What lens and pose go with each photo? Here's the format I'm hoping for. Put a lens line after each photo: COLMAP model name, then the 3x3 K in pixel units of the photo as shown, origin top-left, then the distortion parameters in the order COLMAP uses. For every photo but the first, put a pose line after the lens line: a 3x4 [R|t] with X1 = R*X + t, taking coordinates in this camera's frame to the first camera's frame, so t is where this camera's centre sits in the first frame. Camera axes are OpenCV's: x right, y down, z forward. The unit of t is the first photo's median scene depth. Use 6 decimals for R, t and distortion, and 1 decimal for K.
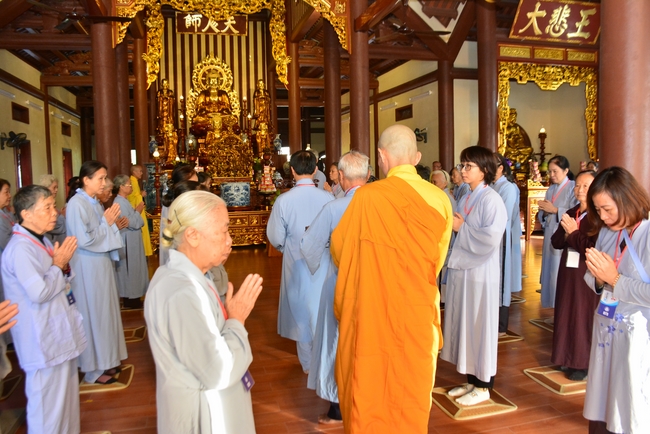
lens RADIAL K [[512.2, 0, 325.0], [0, 512.2, 217.0], [0, 0, 1]] dist [-0.157752, 0.123444]
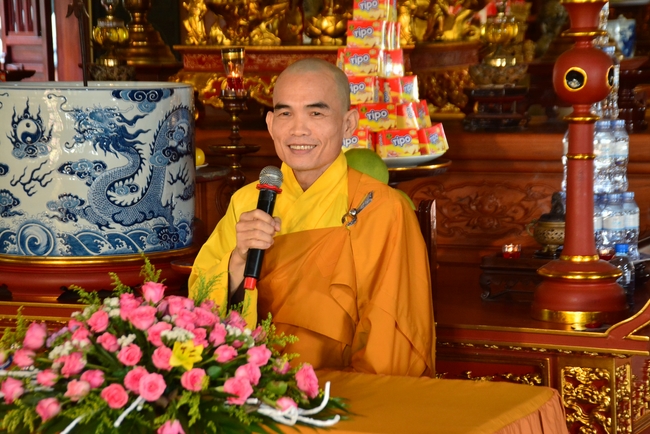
lens RADIAL K [[1870.1, 0, 325.0], [0, 1870.1, 217.0], [0, 0, 1]] dist [0.644420, 0.101590]
pose [[0.783555, 0.073404, -0.616972, 0.167184], [-0.063306, 0.997261, 0.038251, -0.046752], [0.618090, 0.009086, 0.786055, 0.535147]]
